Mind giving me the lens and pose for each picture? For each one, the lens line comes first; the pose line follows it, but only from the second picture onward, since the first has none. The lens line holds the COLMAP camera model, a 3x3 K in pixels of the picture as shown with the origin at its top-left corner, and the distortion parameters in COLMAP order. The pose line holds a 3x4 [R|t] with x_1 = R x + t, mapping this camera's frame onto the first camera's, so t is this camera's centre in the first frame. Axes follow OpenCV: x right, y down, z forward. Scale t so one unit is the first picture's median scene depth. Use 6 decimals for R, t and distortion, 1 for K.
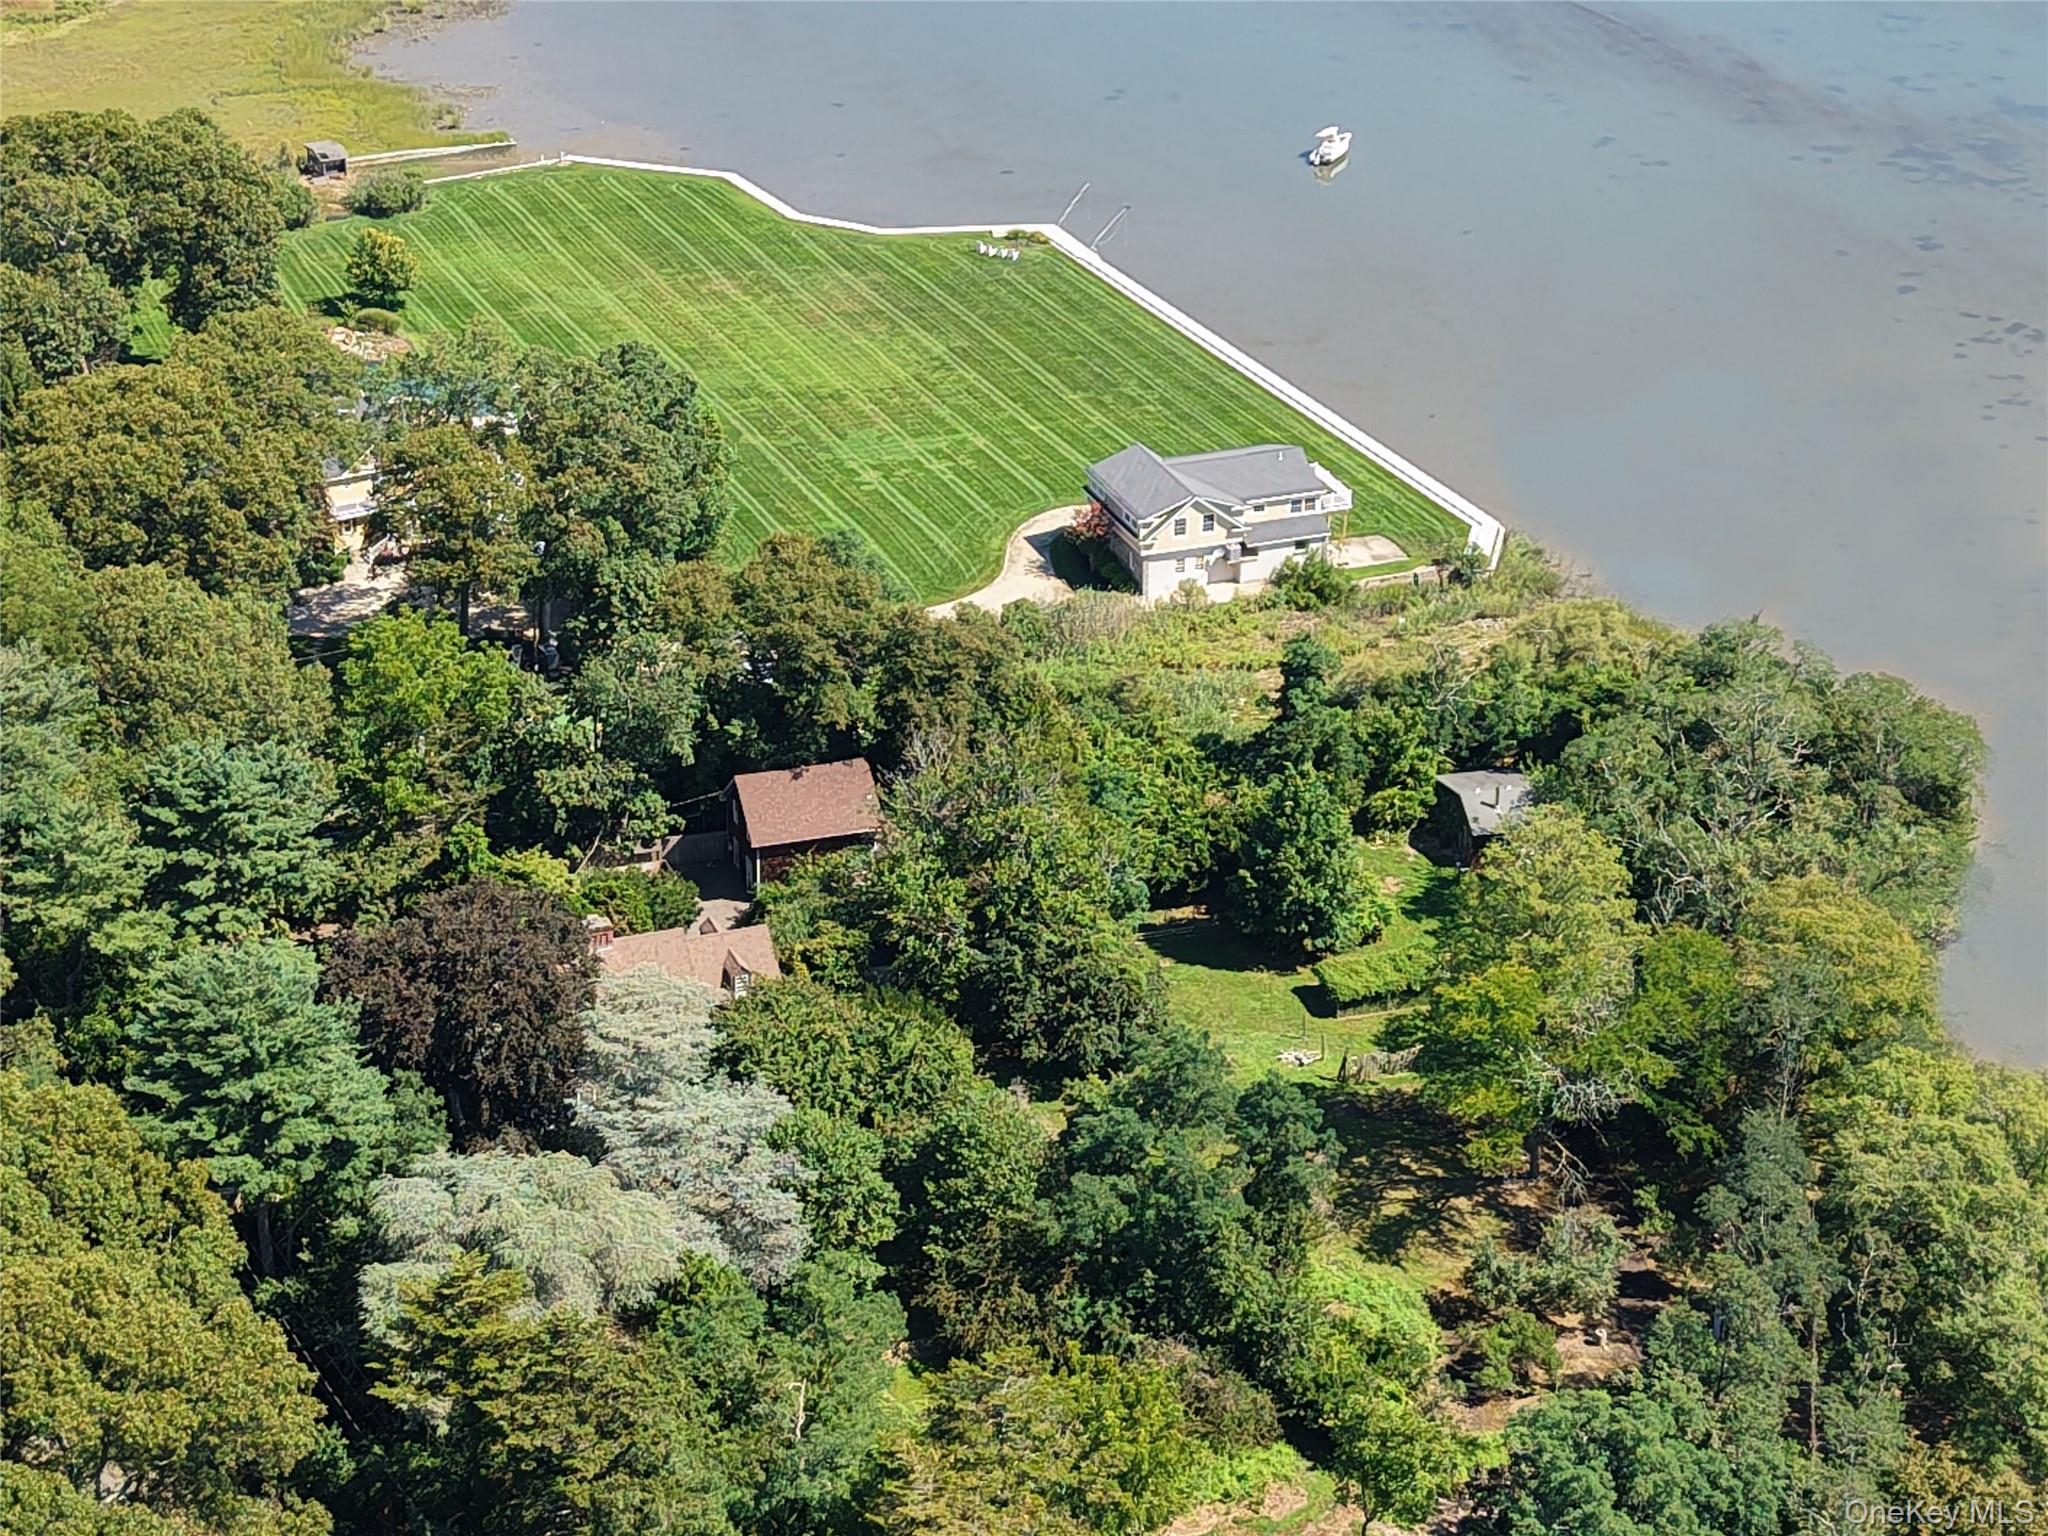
lens RADIAL K [[3894.8, 0, 1031.3], [0, 3894.8, 767.7], [0, 0, 1]] dist [0.168366, 0.000000]
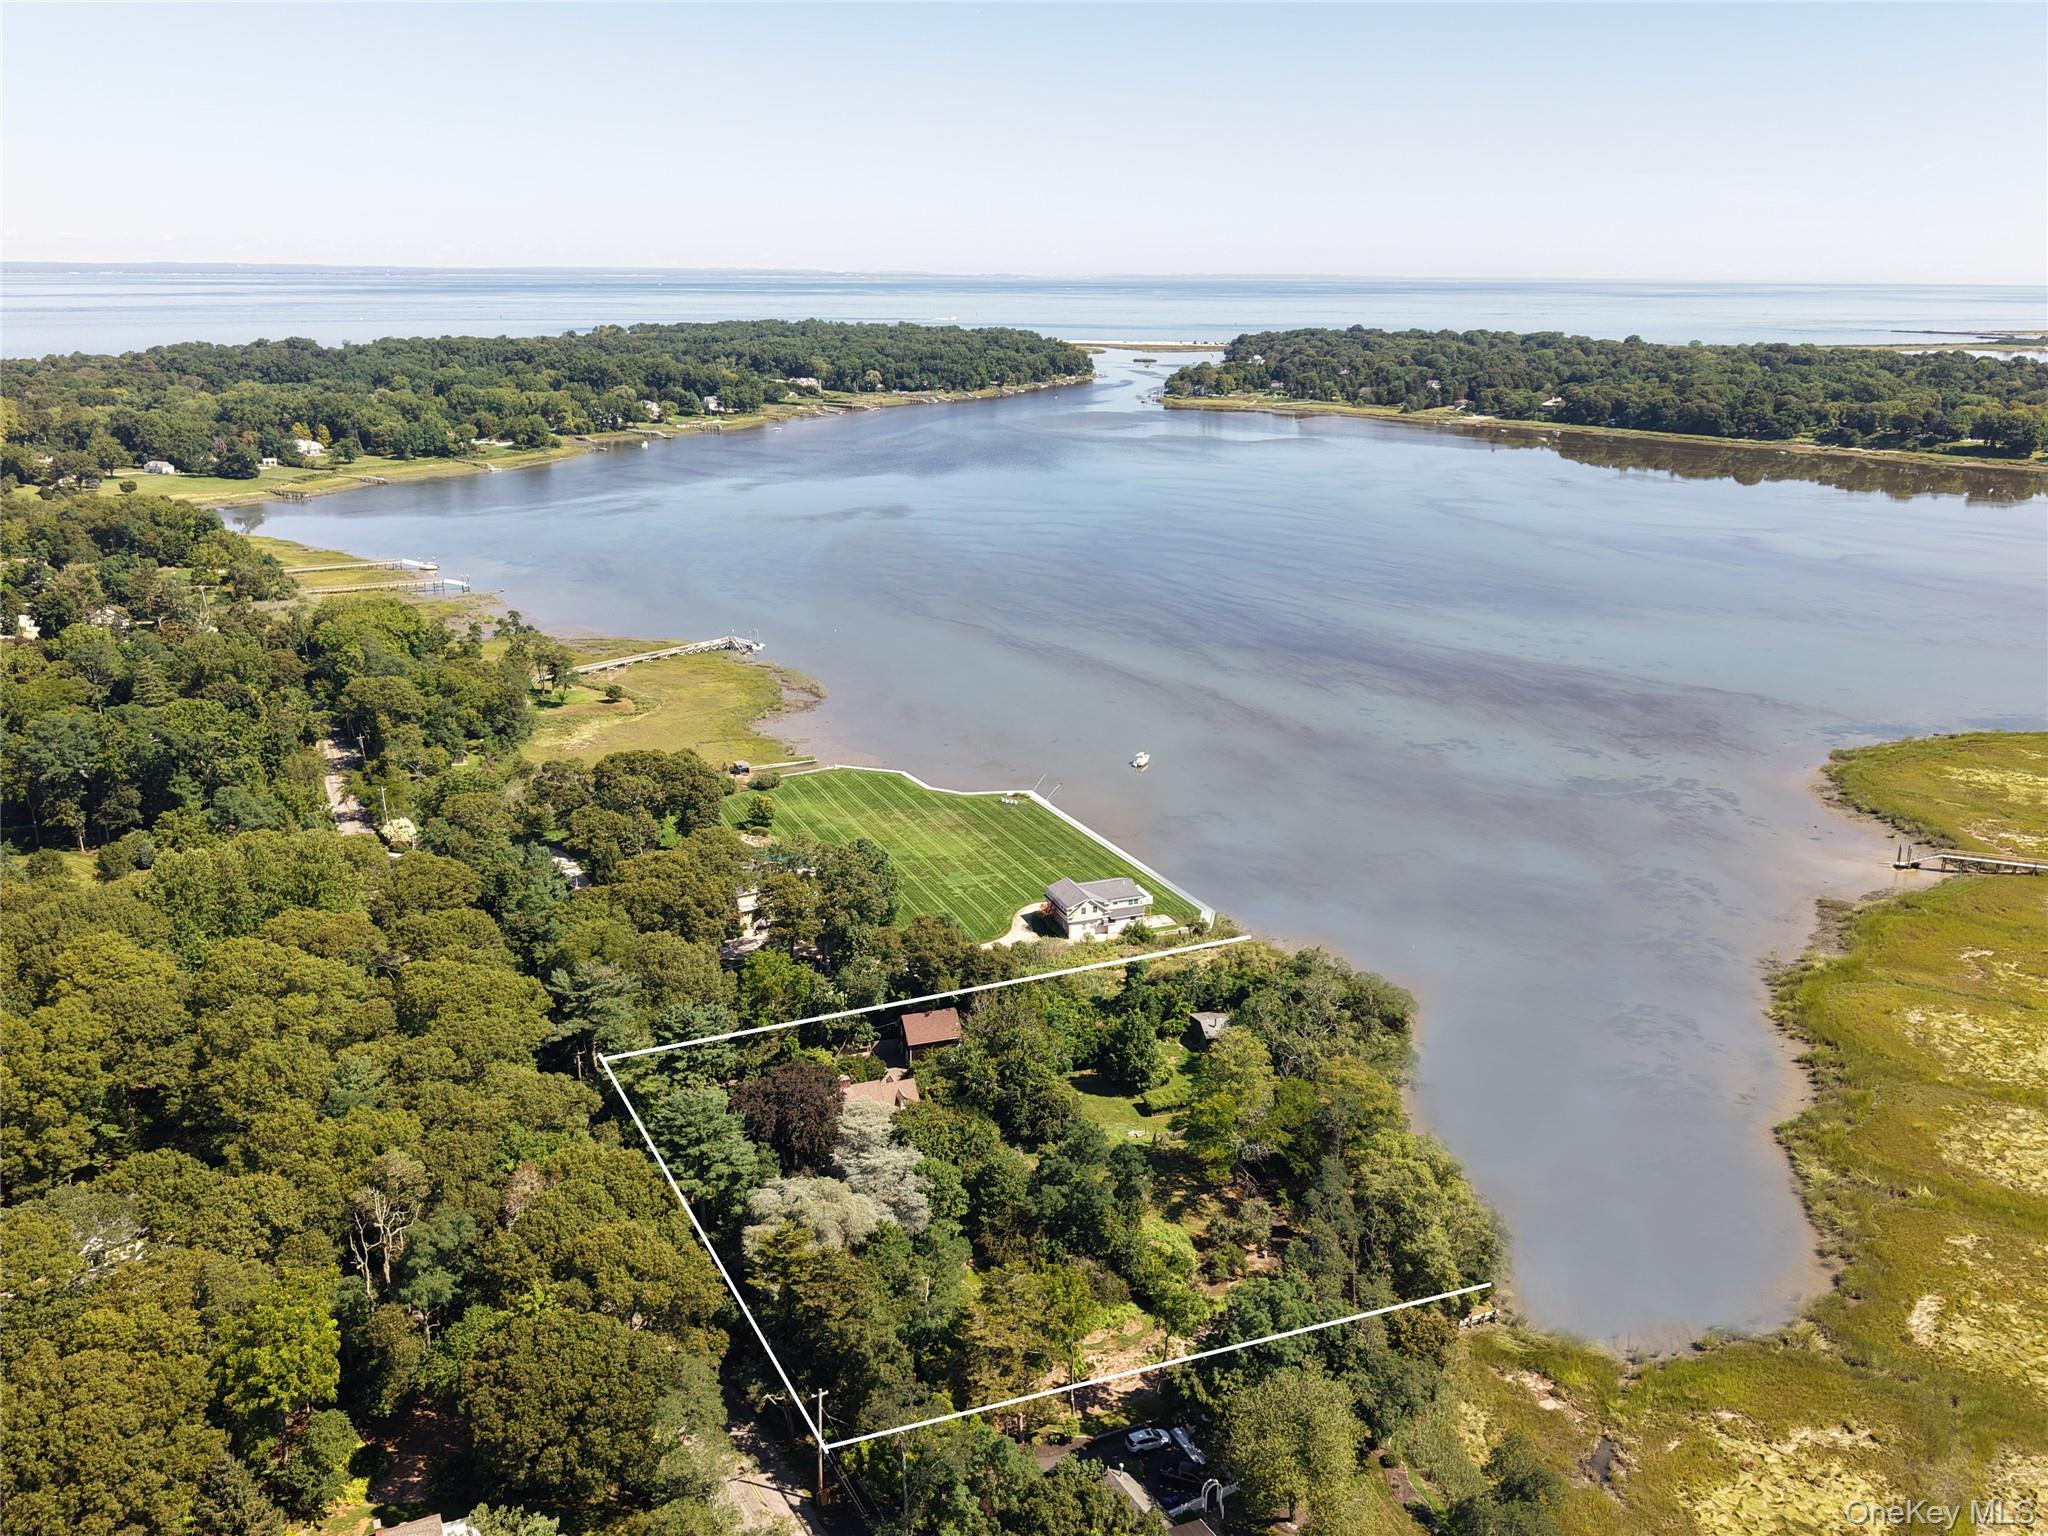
lens RADIAL K [[3894.8, 0, 1024.8], [0, 3894.8, 768.0], [0, 0, 1]] dist [0.168366, 0.000000]
pose [[0.999941, -0.005271, 0.009487, -0.021287], [0.006642, 0.988530, -0.150879, 0.213898], [-0.008583, 0.150933, 0.988507, -1.407298]]
